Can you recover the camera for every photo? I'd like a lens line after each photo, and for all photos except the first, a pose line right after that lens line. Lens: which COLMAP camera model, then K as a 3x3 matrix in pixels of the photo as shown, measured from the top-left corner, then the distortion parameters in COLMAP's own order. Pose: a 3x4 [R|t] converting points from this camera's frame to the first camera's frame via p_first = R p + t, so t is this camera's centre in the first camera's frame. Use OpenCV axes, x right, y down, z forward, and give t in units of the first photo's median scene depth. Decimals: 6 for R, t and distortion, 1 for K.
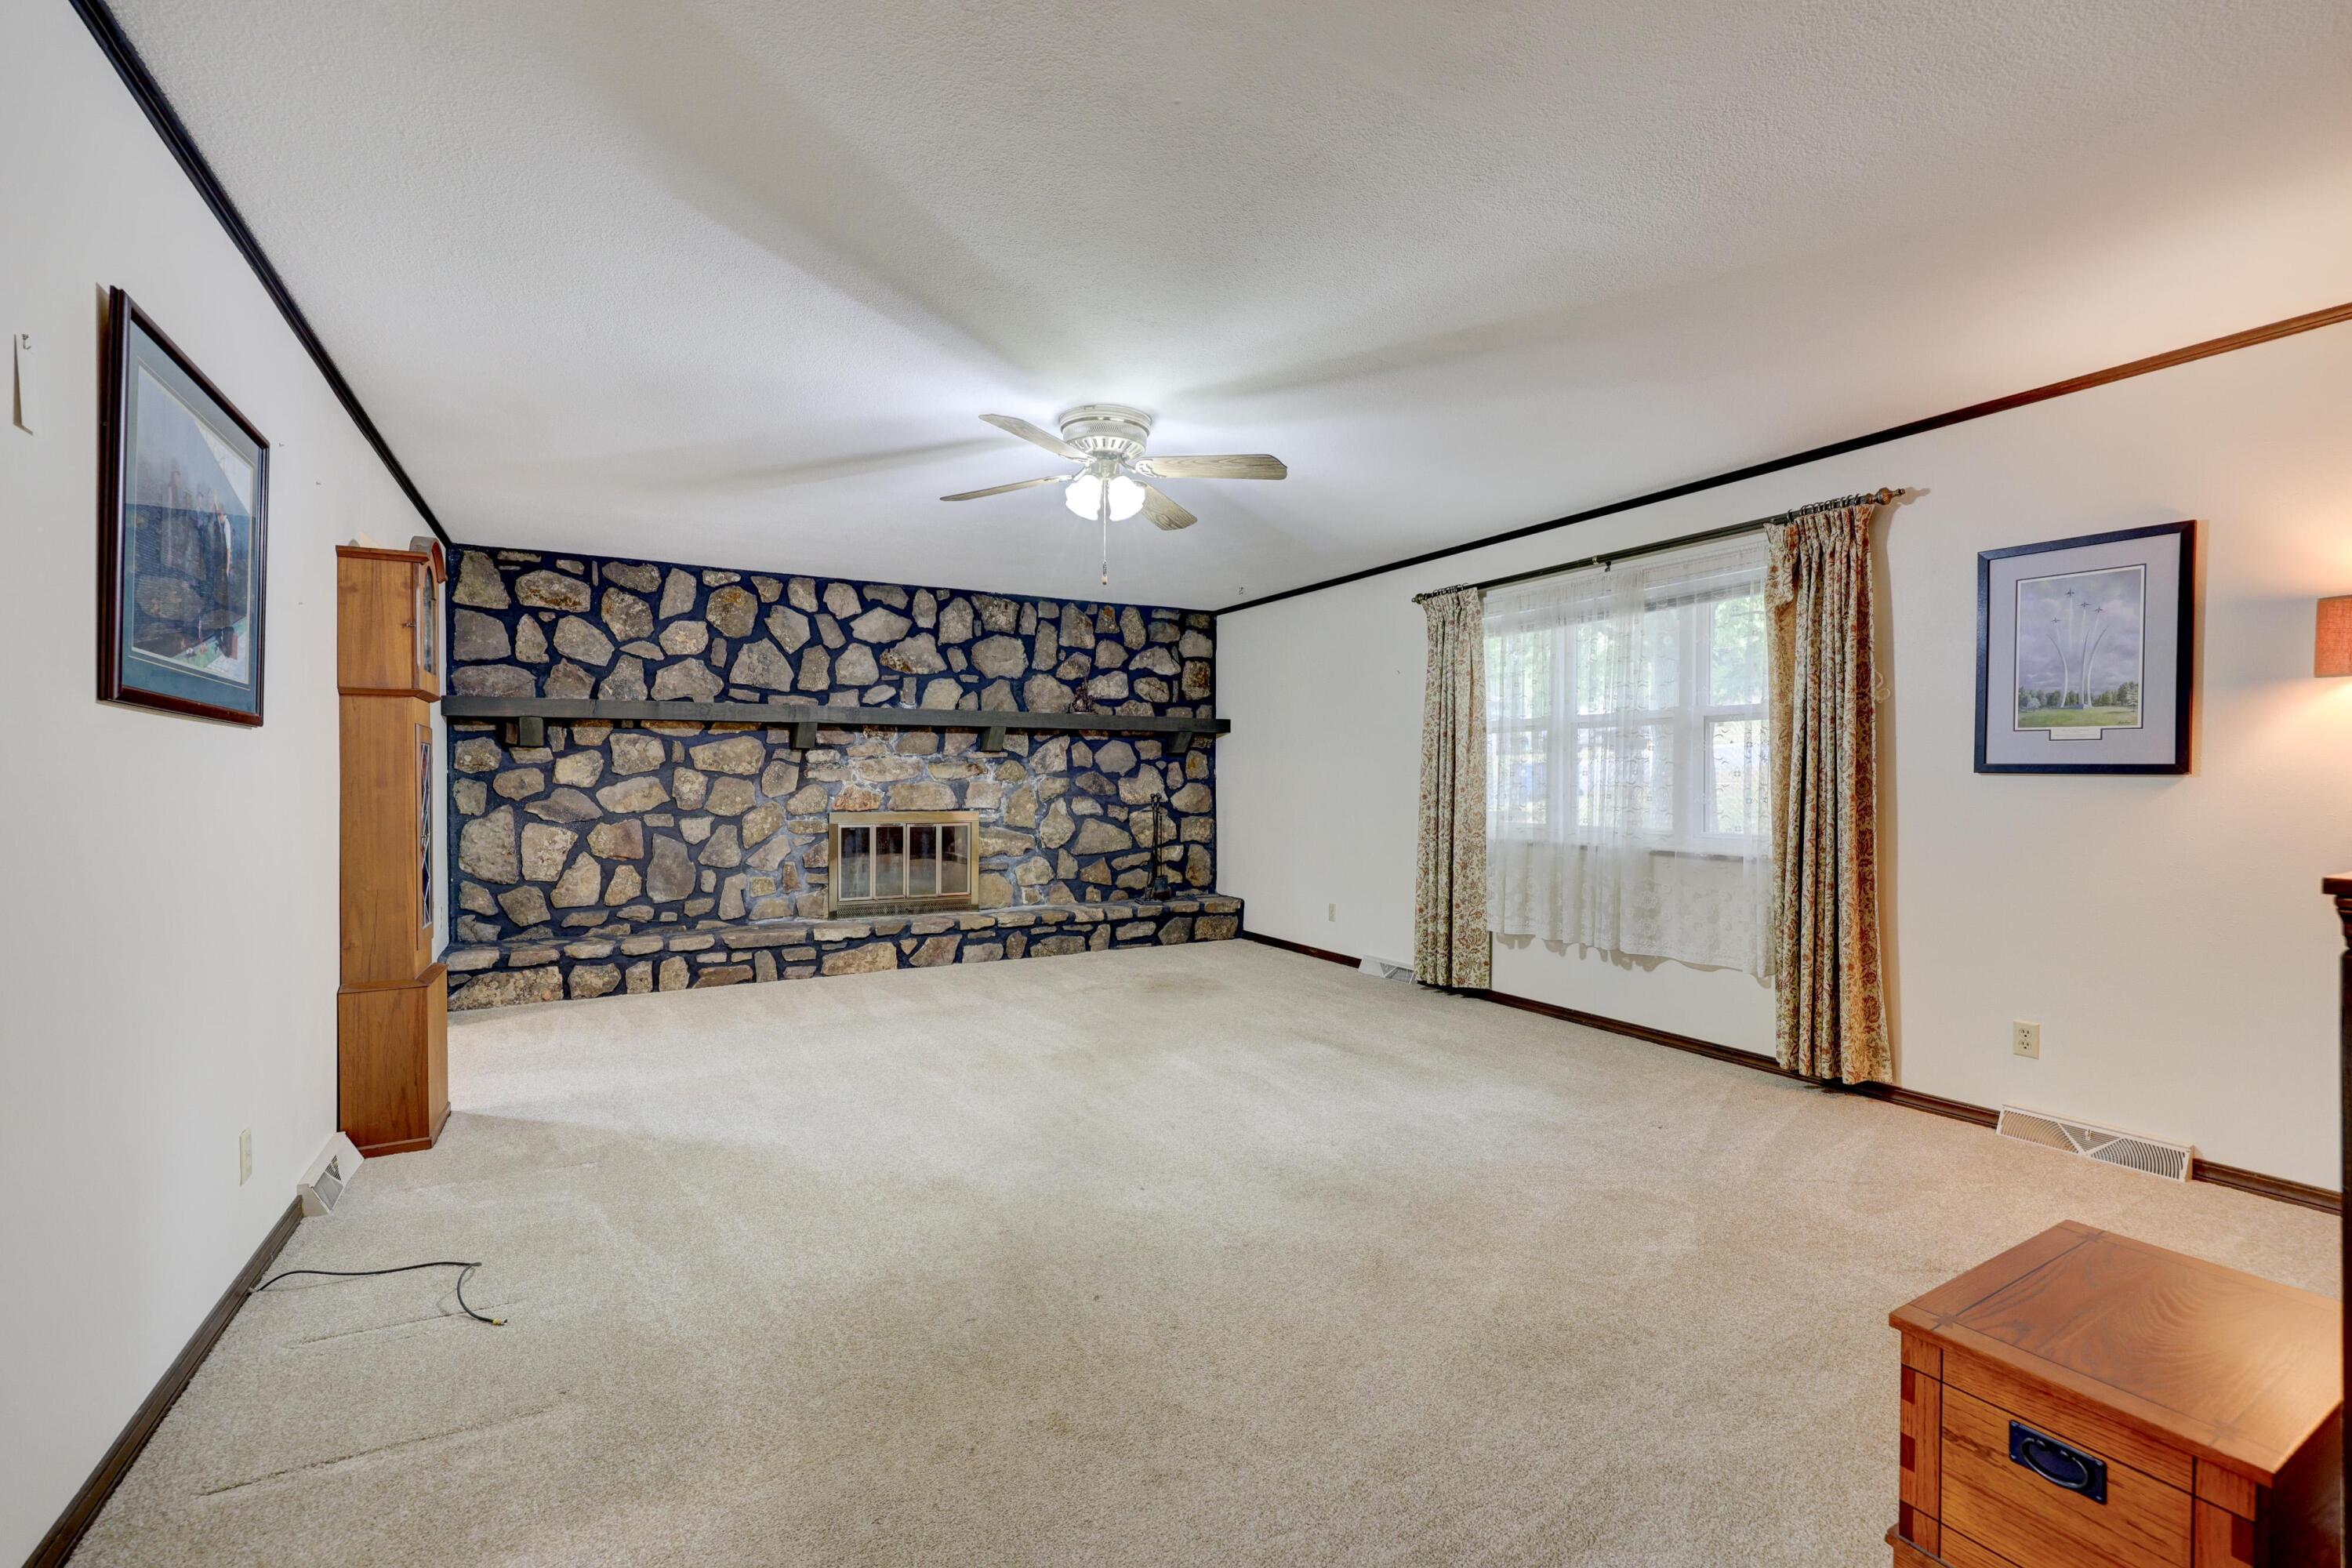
lens RADIAL K [[1020.3, 0, 1183.5], [0, 1020.3, 778.9], [0, 0, 1]] dist [-0.000555, -0.000344]
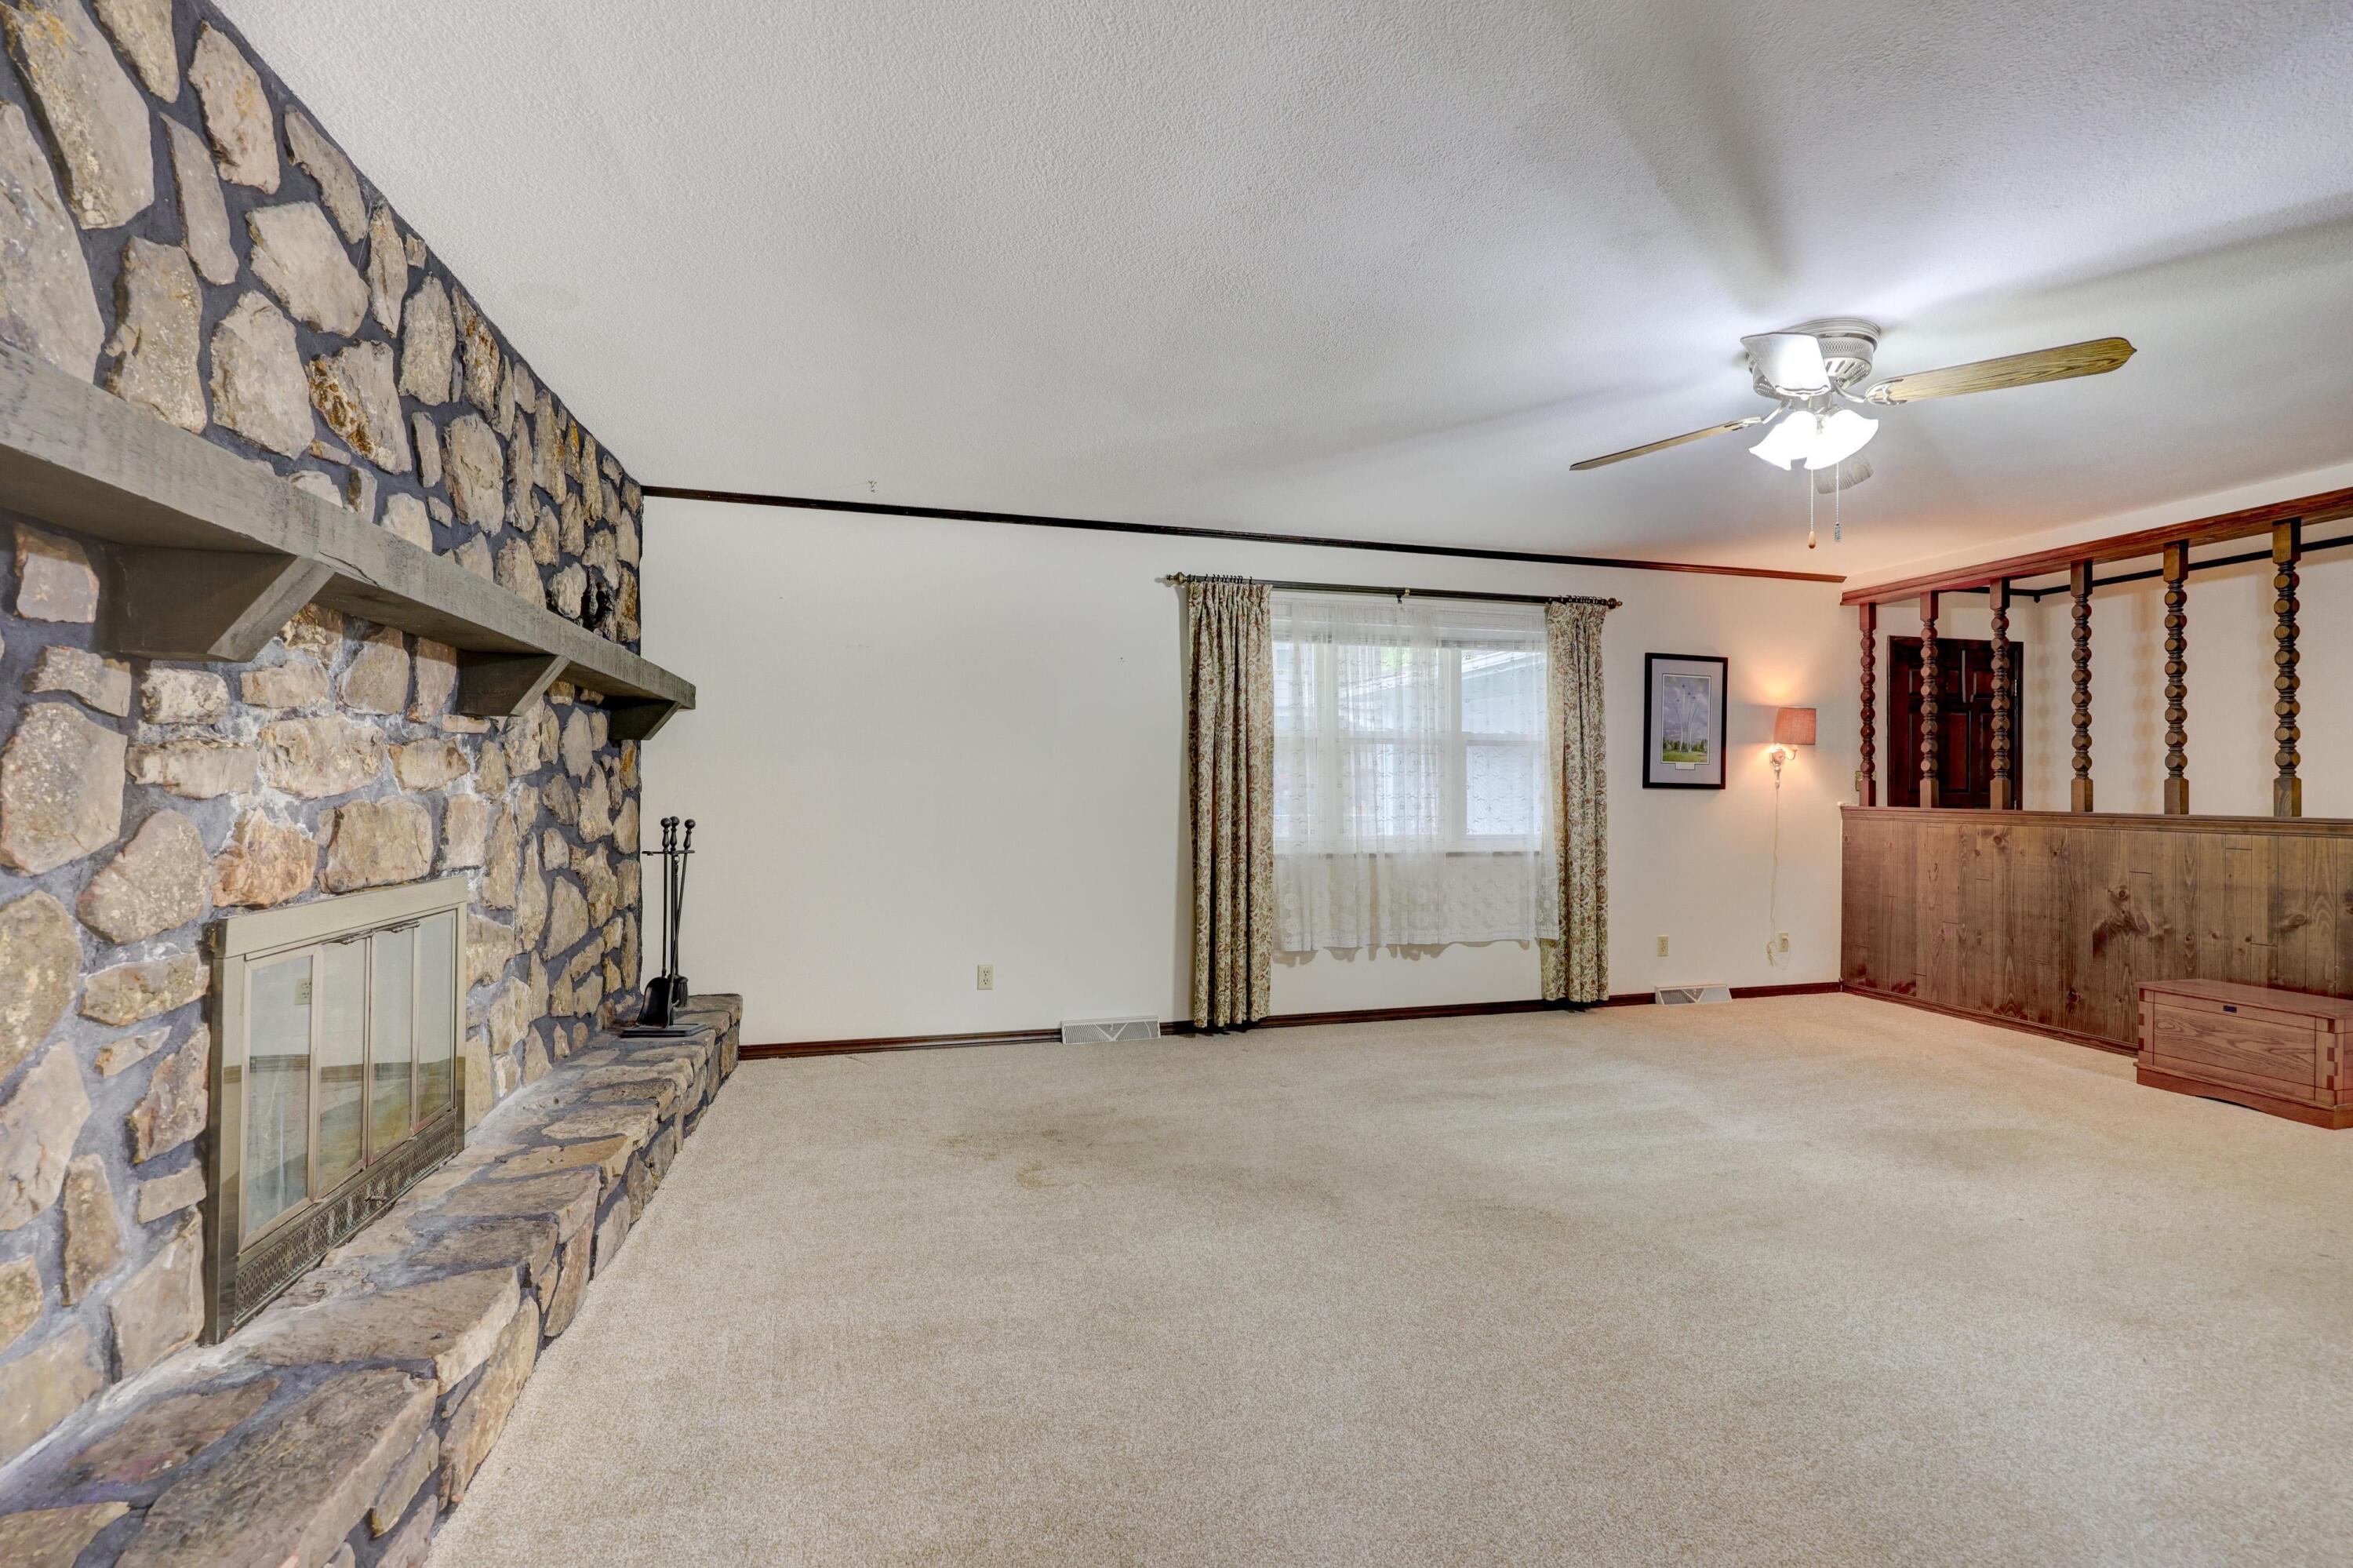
lens RADIAL K [[1035.3, 0, 1198.1], [0, 1035.3, 778.3], [0, 0, 1]] dist [0.000168, -0.000100]
pose [[0.241767, 0.013122, 0.970246, -0.712837], [-0.001375, 0.999912, -0.013180, 0.001193], [-0.970333, 0.001852, 0.241764, 0.925694]]
